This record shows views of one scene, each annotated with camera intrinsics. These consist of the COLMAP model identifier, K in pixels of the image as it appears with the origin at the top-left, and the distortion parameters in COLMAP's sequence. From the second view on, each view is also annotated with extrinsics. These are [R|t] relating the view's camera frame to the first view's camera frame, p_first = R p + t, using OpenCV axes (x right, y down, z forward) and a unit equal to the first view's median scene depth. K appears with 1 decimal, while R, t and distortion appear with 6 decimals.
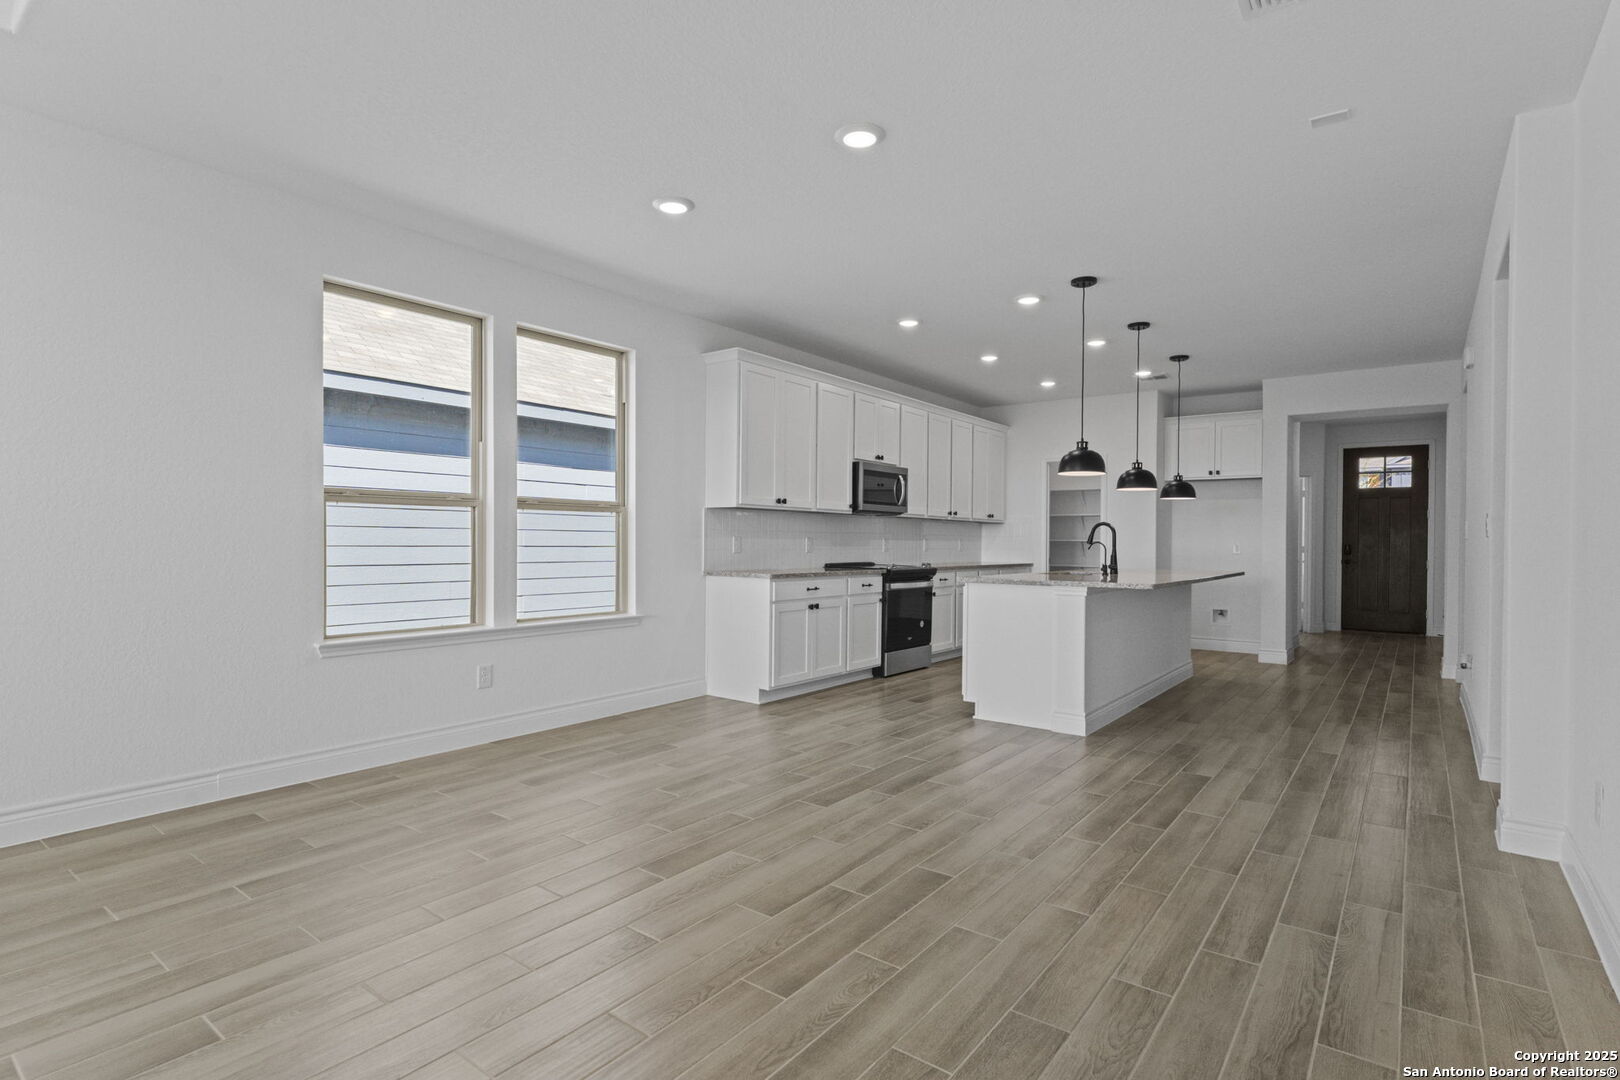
lens RADIAL K [[800.4, 0, 803.8], [0, 800.4, 550.2], [0, 0, 1]] dist [0.000727, 0.000252]
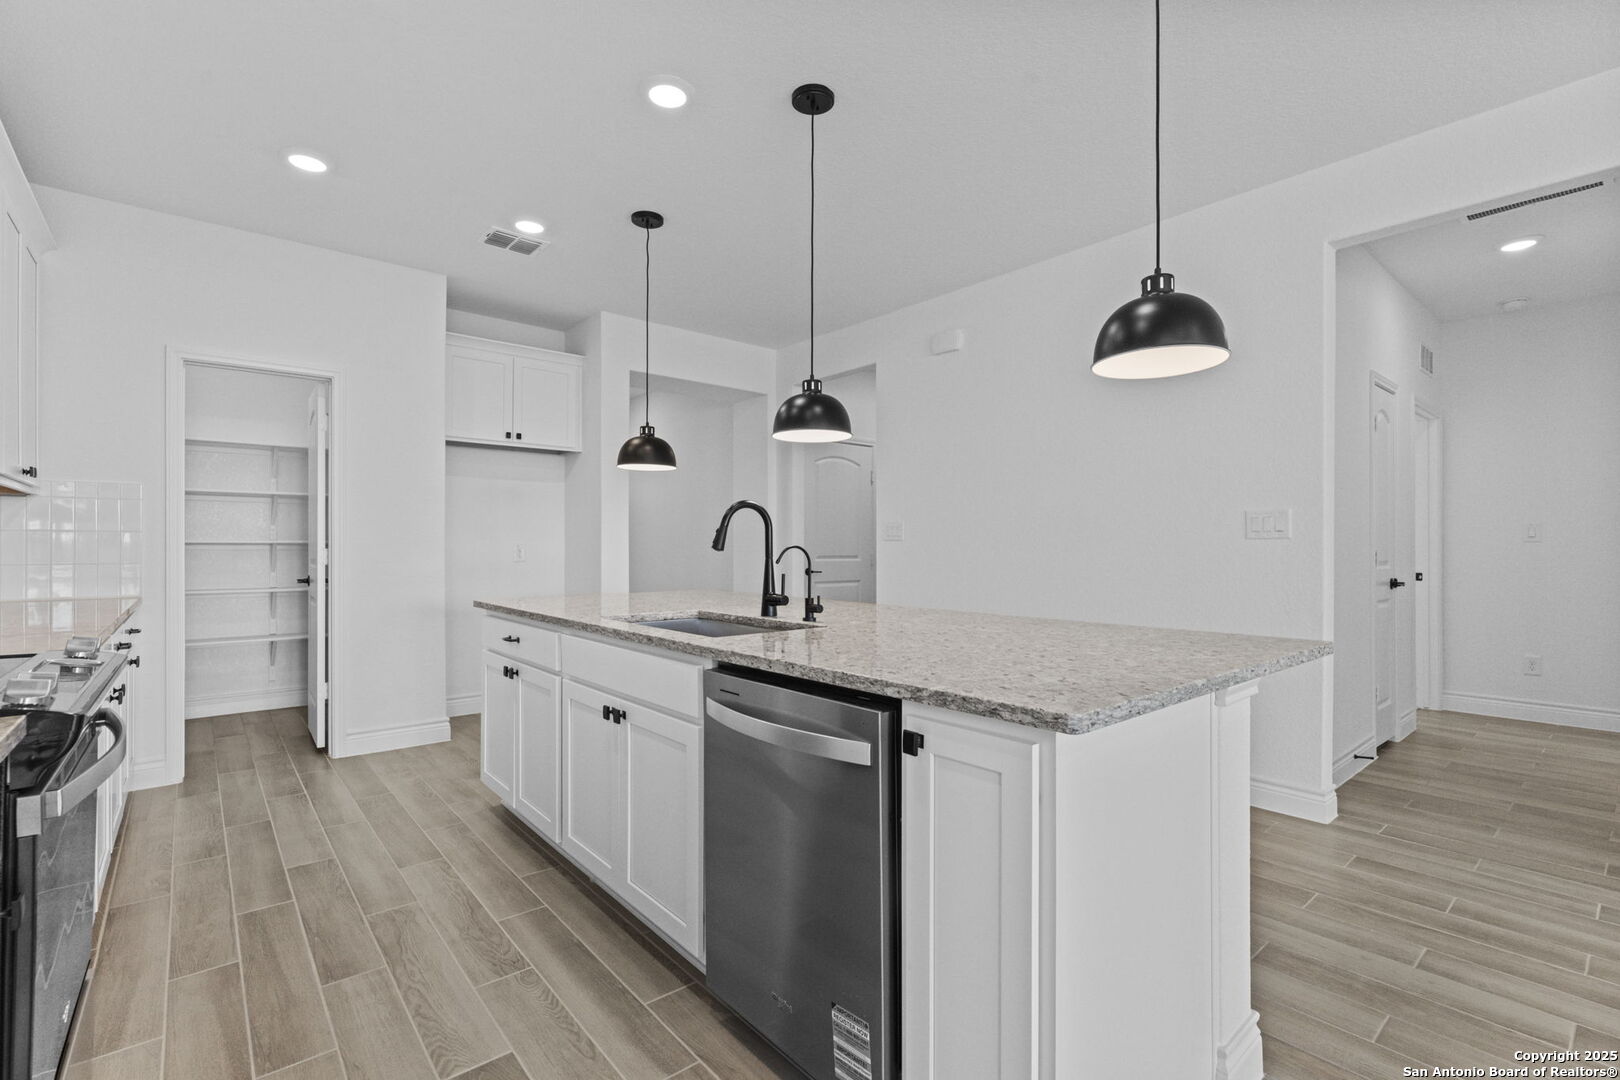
lens RADIAL K [[712.3, 0, 810.0], [0, 712.3, 540.0], [0, 0, 1]] dist [-0.002314, -0.000422]
pose [[0.203233, -0.005401, 0.979115, -0.007782], [0.011611, 0.999928, 0.003106, -0.013205], [-0.979062, 0.010737, 0.203281, 0.782258]]
